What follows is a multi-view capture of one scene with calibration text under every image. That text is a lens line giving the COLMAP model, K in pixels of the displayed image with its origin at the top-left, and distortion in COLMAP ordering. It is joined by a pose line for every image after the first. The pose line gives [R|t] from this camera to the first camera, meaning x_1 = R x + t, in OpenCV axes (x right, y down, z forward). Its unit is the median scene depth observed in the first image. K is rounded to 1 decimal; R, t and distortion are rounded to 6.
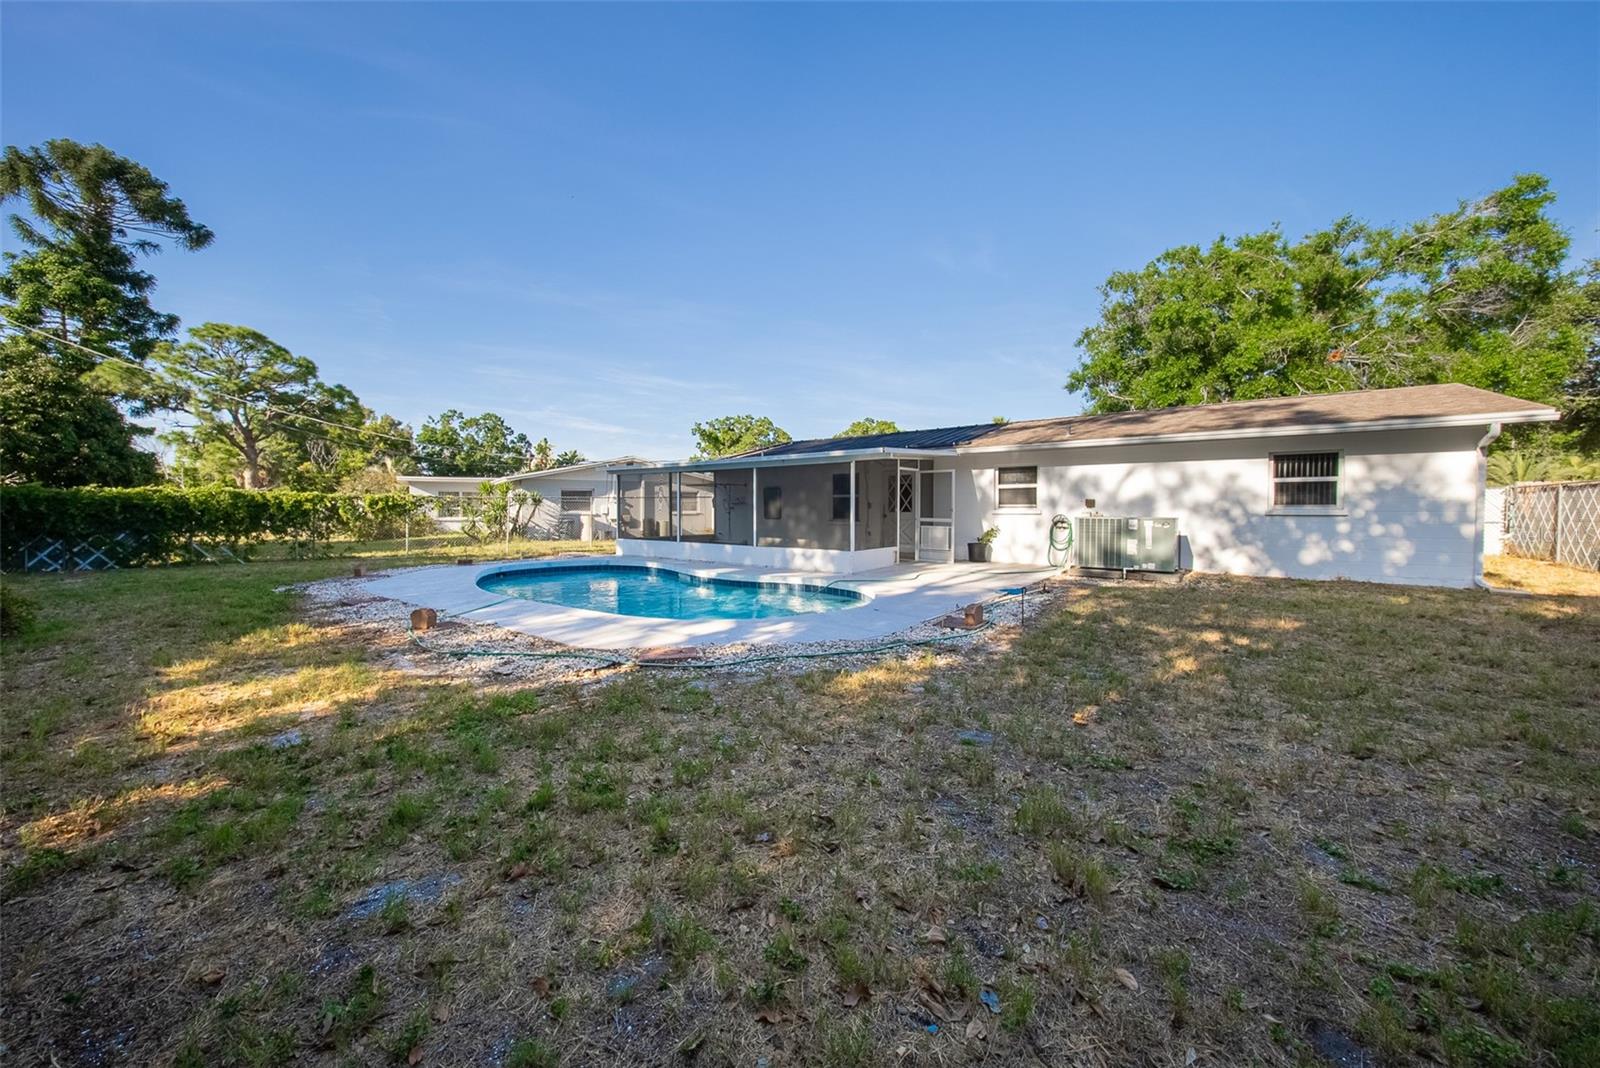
lens RADIAL K [[471.3, 0, 797.3], [0, 471.3, 533.7], [0, 0, 1]] dist [-0.000499, -0.000024]
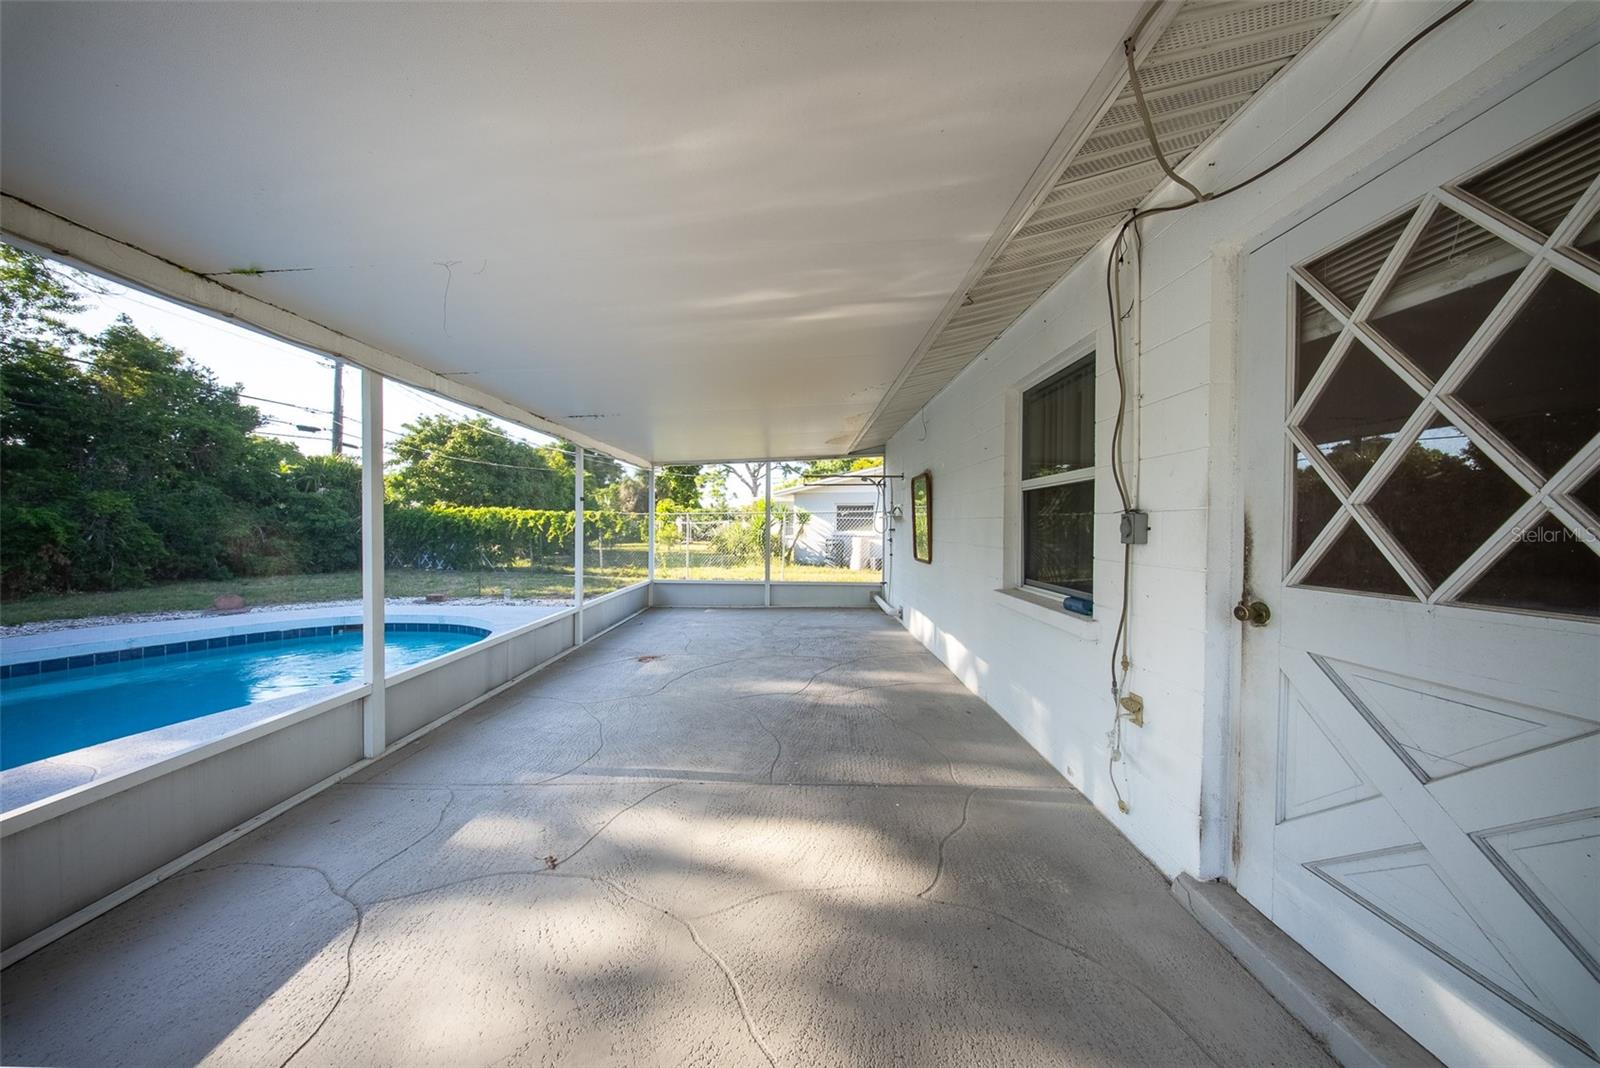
lens RADIAL K [[483.6, 0, 804.6], [0, 483.6, 530.9], [0, 0, 1]] dist [0.000016, -0.000002]
pose [[0.595628, 0.014629, -0.803127, 0.223406], [-0.049607, 0.998596, -0.018601, -0.052231], [0.801727, 0.050920, 0.595517, 0.853213]]
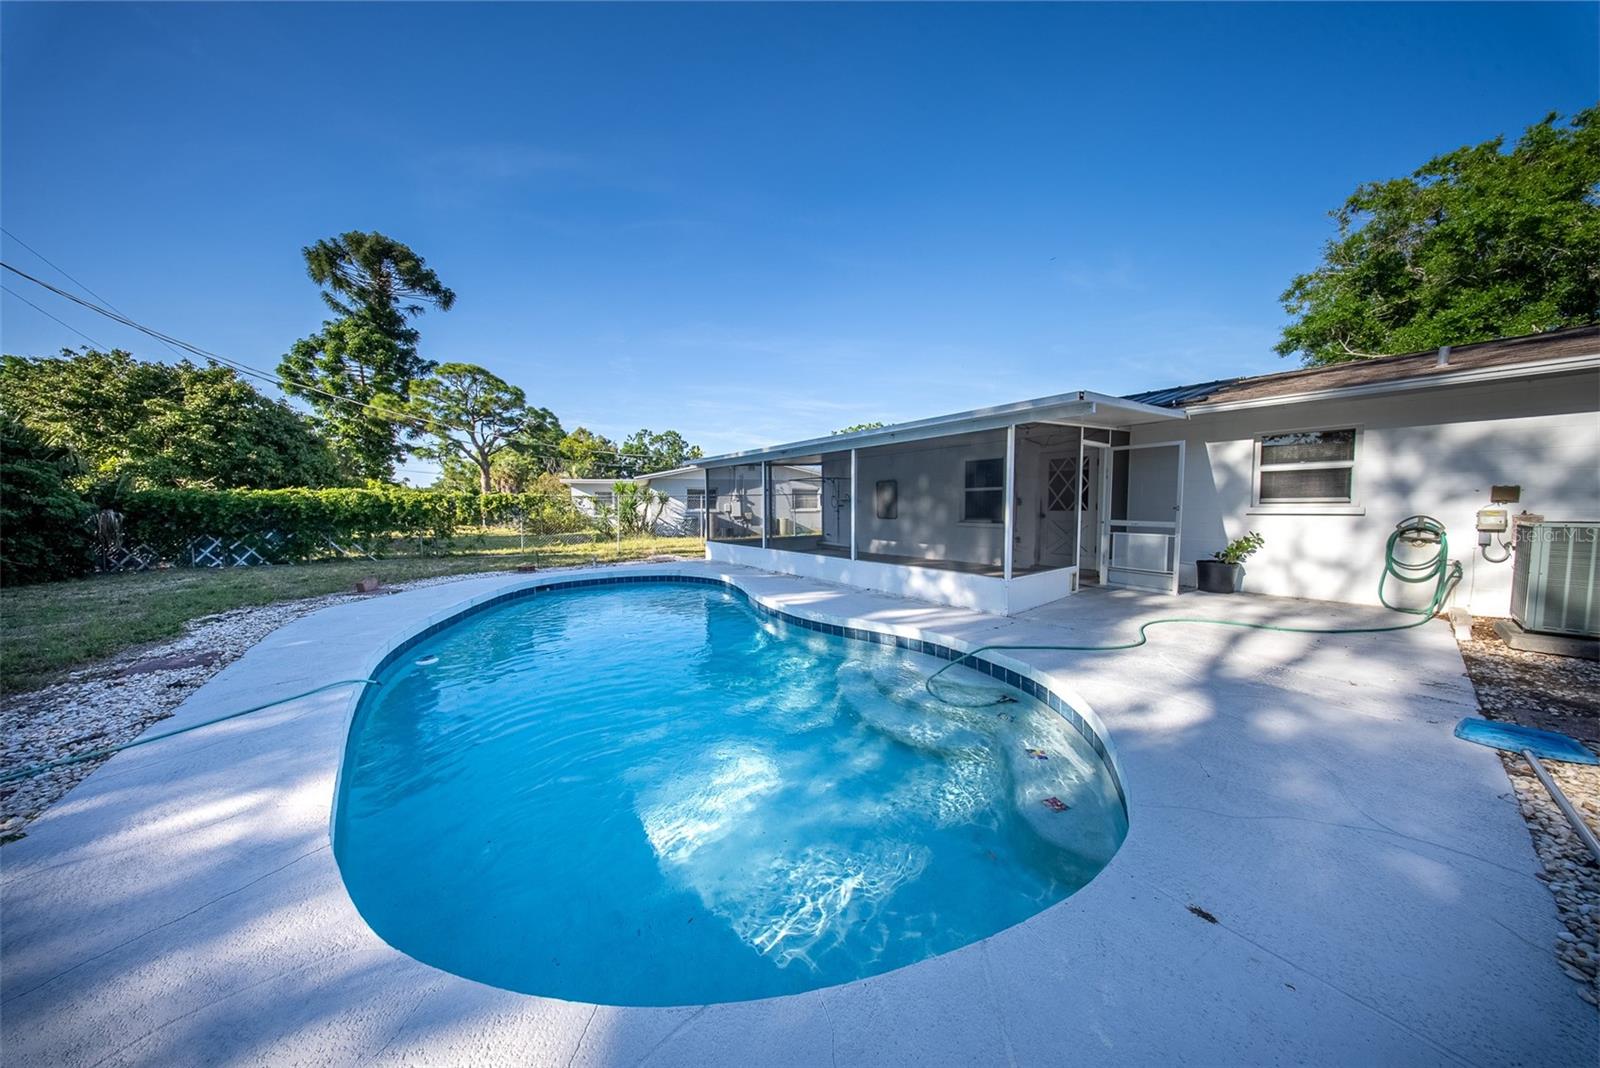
lens RADIAL K [[471.3, 0, 797.3], [0, 471.3, 533.7], [0, 0, 1]] dist [-0.000499, -0.000024]
pose [[0.967416, 0.010071, -0.252993, 0.004915], [-0.008472, 0.999937, 0.007409, -0.012447], [0.253051, -0.005025, 0.967440, 0.210557]]
